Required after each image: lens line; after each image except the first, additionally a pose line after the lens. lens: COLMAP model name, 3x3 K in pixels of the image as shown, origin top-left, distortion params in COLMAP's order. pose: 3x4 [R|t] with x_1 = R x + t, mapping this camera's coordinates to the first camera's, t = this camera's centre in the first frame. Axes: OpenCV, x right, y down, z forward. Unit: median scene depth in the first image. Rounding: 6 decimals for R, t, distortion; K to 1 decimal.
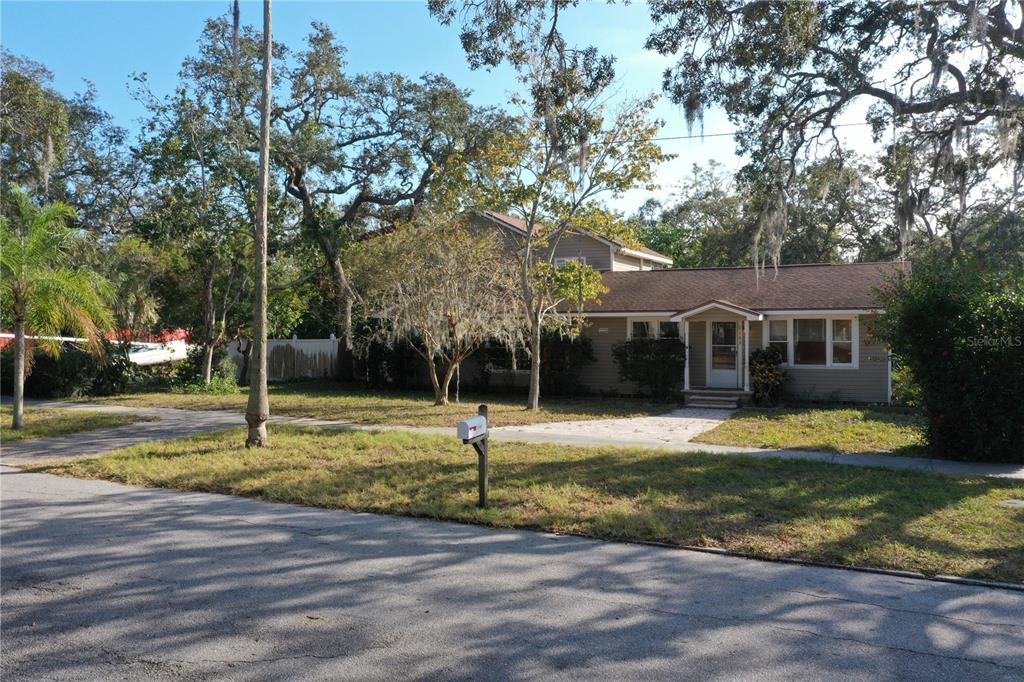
lens RADIAL K [[825.3, 0, 514.2], [0, 825.3, 343.2], [0, 0, 1]] dist [0.021938, -0.000366]
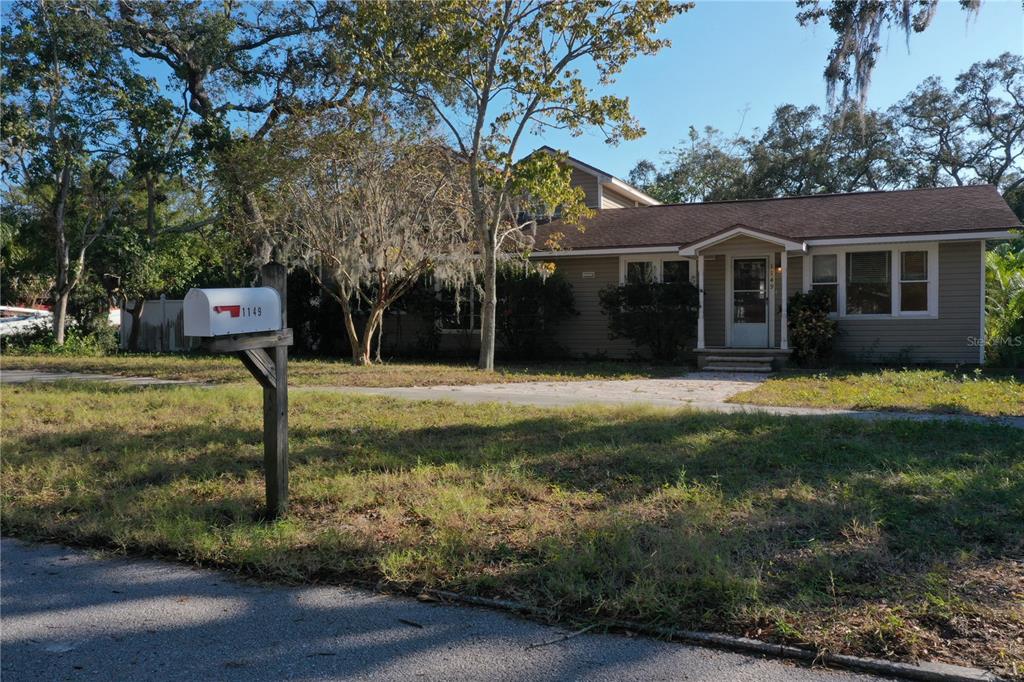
lens RADIAL K [[825.3, 0, 514.2], [0, 825.3, 343.2], [0, 0, 1]] dist [0.021938, -0.000366]
pose [[0.999902, 0.001115, 0.013987, 0.034626], [-0.001140, 0.999998, 0.001766, 0.053525], [-0.013985, -0.001782, 0.999901, 0.283724]]
